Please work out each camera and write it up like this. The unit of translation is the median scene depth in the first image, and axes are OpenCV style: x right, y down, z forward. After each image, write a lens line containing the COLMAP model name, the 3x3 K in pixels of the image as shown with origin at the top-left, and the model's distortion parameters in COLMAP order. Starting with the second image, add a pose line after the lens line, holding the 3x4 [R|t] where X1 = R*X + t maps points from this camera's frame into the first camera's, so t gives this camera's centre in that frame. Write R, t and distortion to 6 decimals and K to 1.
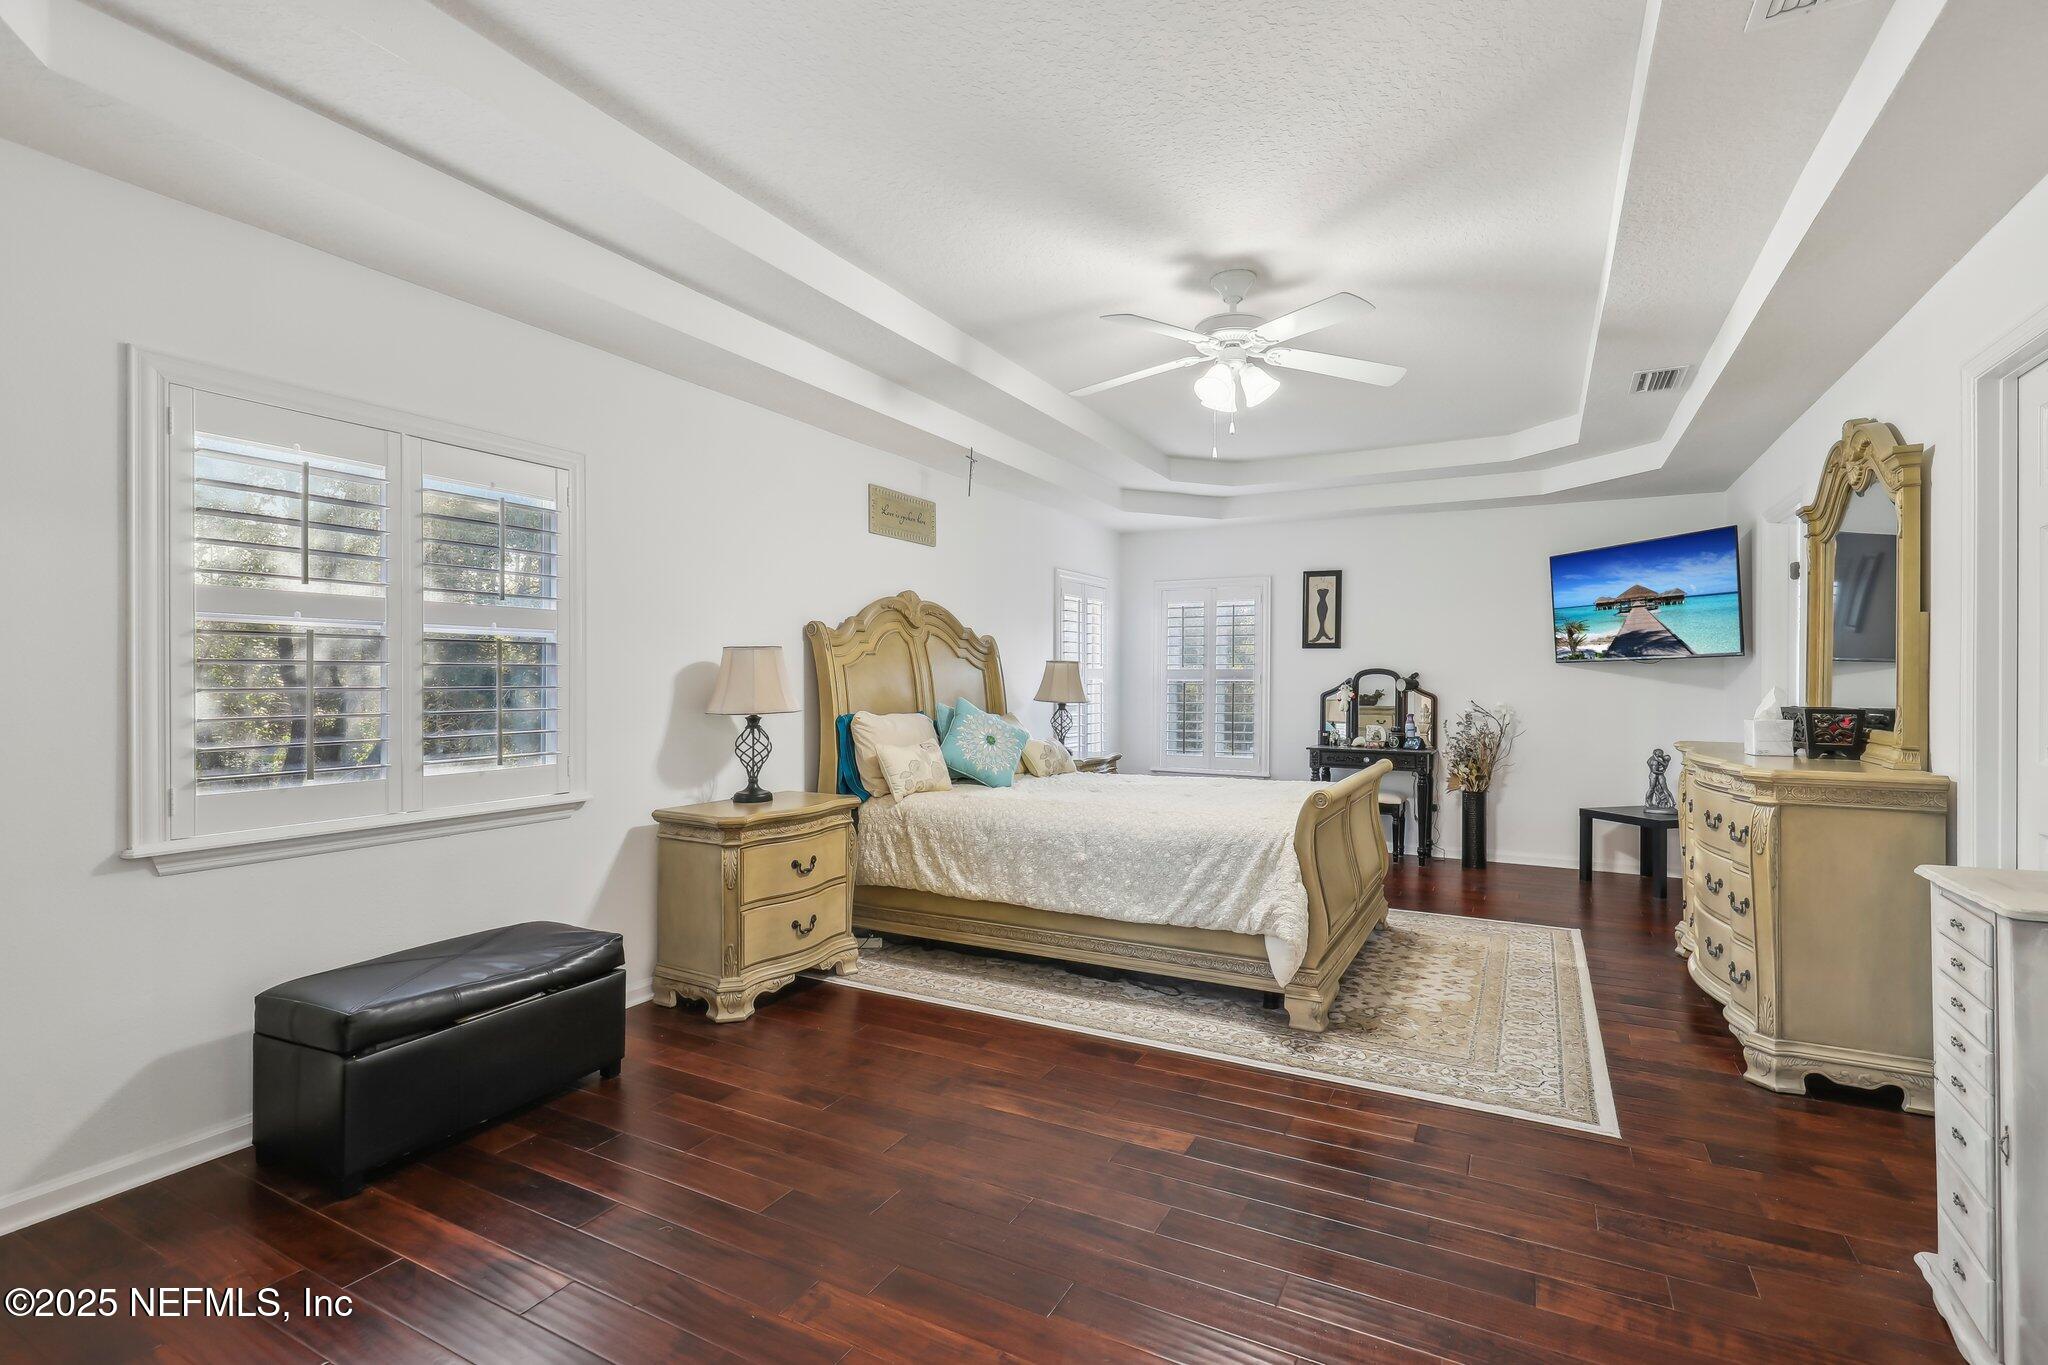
lens RADIAL K [[933.5, 0, 1024.0], [0, 933.5, 682.5], [0, 0, 1]] dist [0.000180, 0.000343]
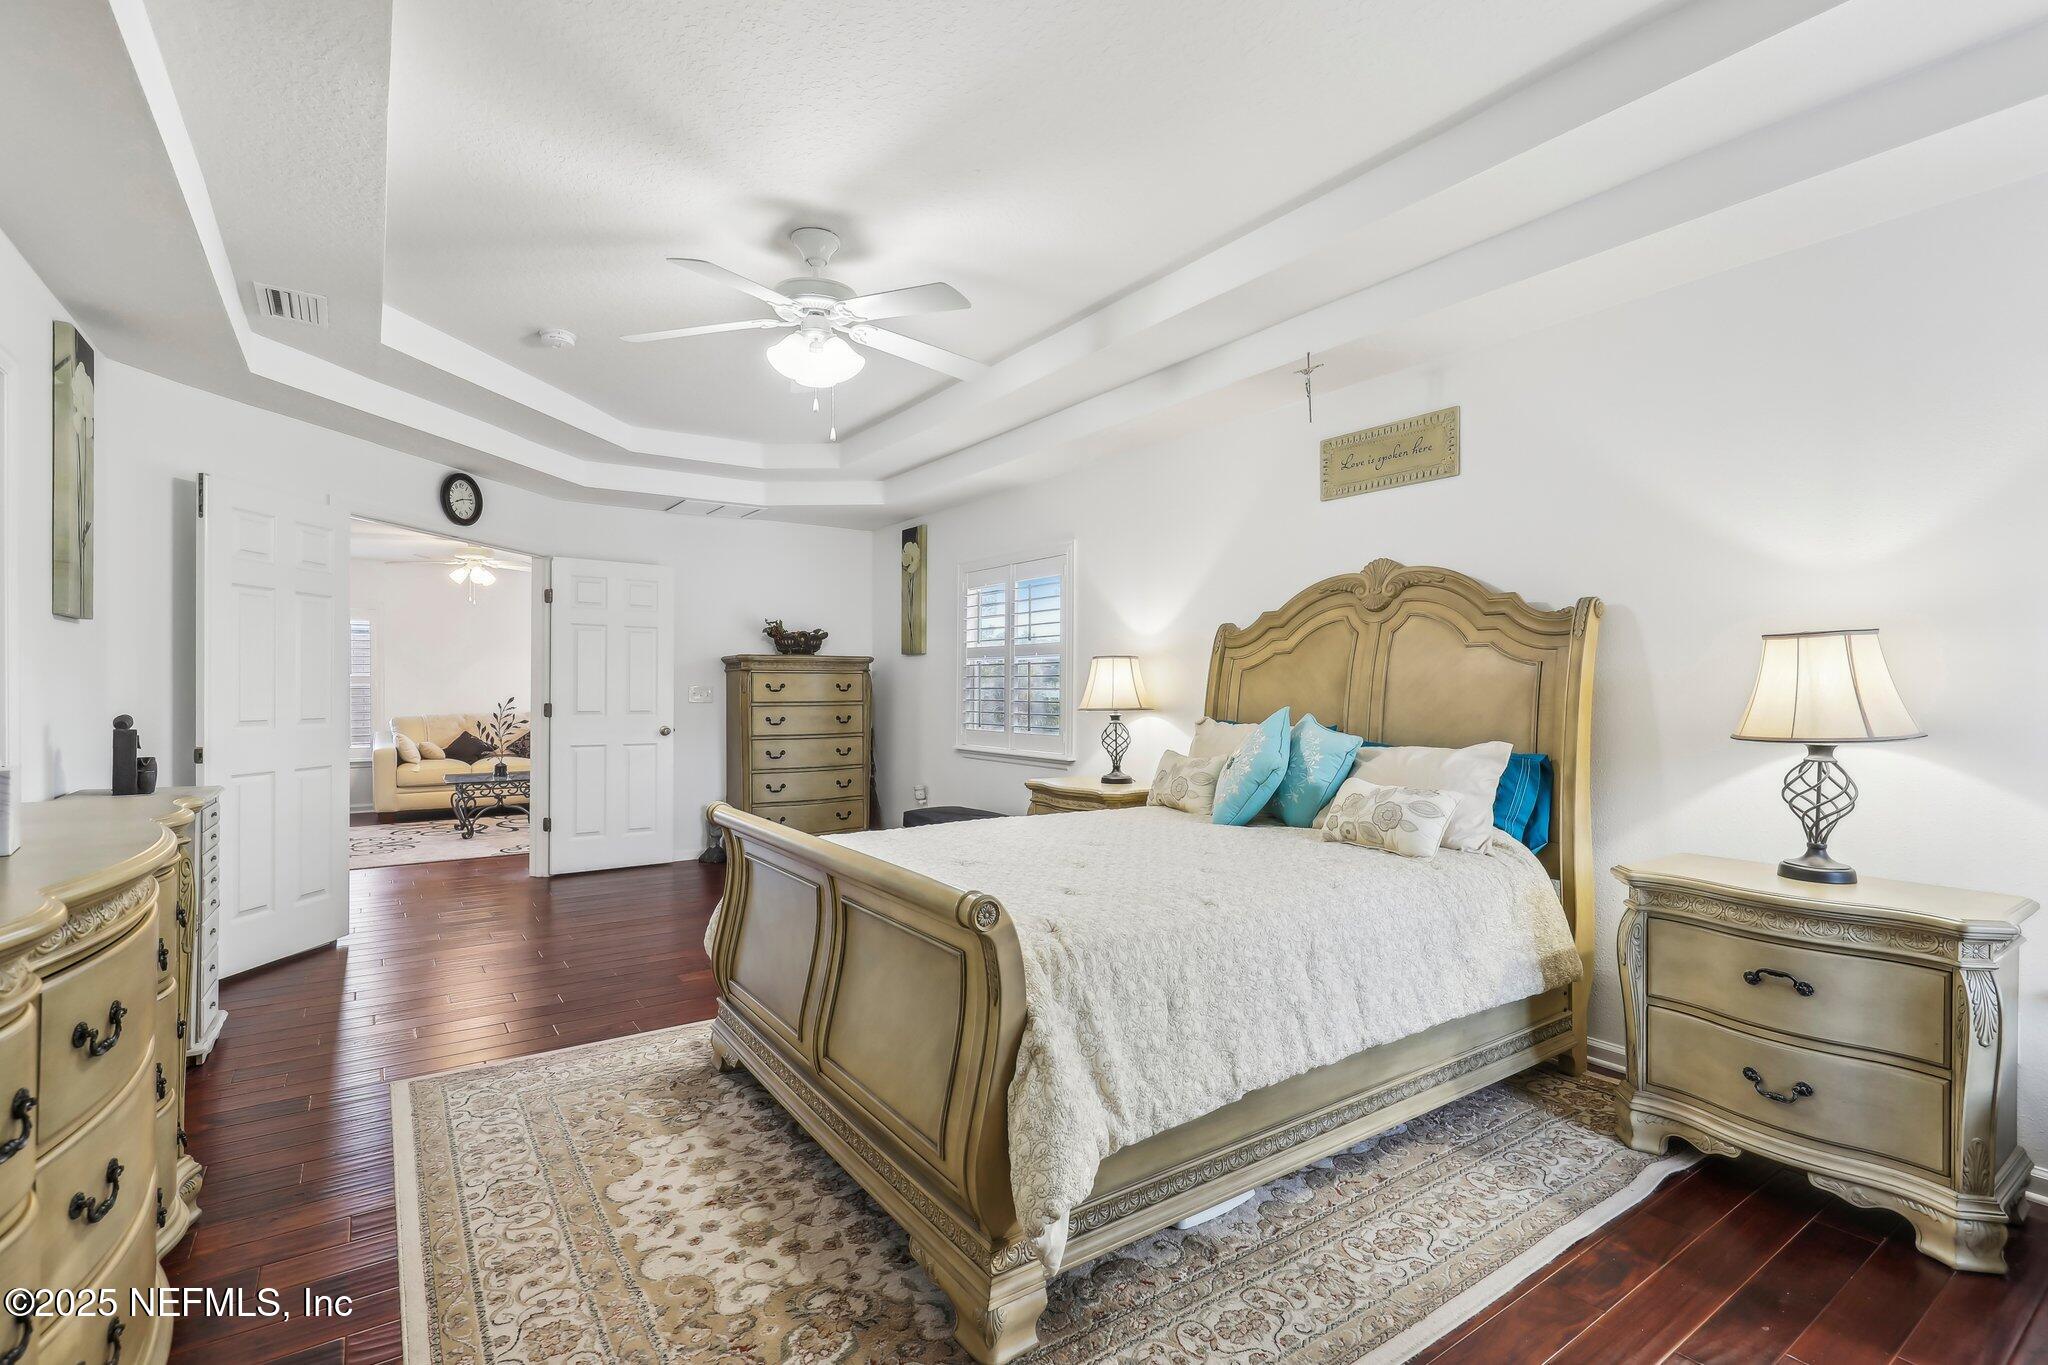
lens RADIAL K [[933.5, 0, 1024.0], [0, 933.5, 682.5], [0, 0, 1]] dist [0.000180, 0.000343]
pose [[-0.446426, -0.005014, -0.894807, 0.860013], [0.007097, 0.999933, -0.009144, 0.004839], [0.894792, -0.010432, -0.446360, 1.439061]]
